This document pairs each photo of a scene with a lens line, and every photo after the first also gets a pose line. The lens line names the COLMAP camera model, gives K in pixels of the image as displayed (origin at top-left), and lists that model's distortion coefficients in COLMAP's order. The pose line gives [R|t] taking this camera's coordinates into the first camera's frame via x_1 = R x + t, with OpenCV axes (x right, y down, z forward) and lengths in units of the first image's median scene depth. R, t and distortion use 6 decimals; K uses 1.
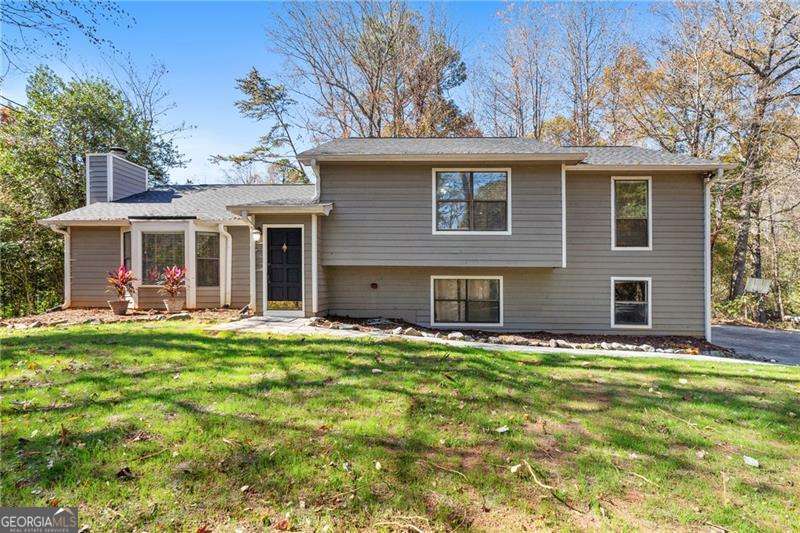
lens RADIAL K [[349.1, 0, 400.0], [0, 349.1, 266.5], [0, 0, 1]] dist [-0.001830, -0.000222]
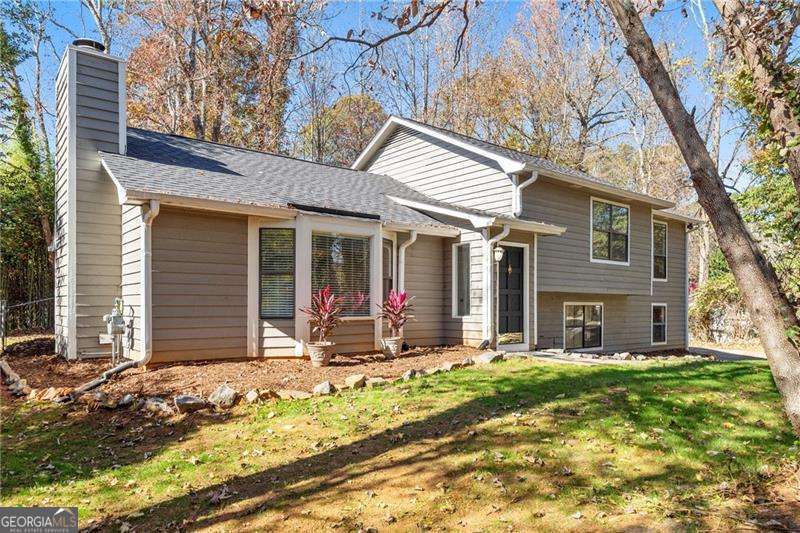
lens RADIAL K [[531.2, 0, 400.0], [0, 531.2, 266.5], [0, 0, 1]] dist [0.000481, 0.000142]
pose [[0.755311, 0.042805, 0.653967, -1.253456], [-0.030191, 0.999078, -0.030525, -0.013281], [-0.654670, 0.003312, 0.755907, 0.185036]]
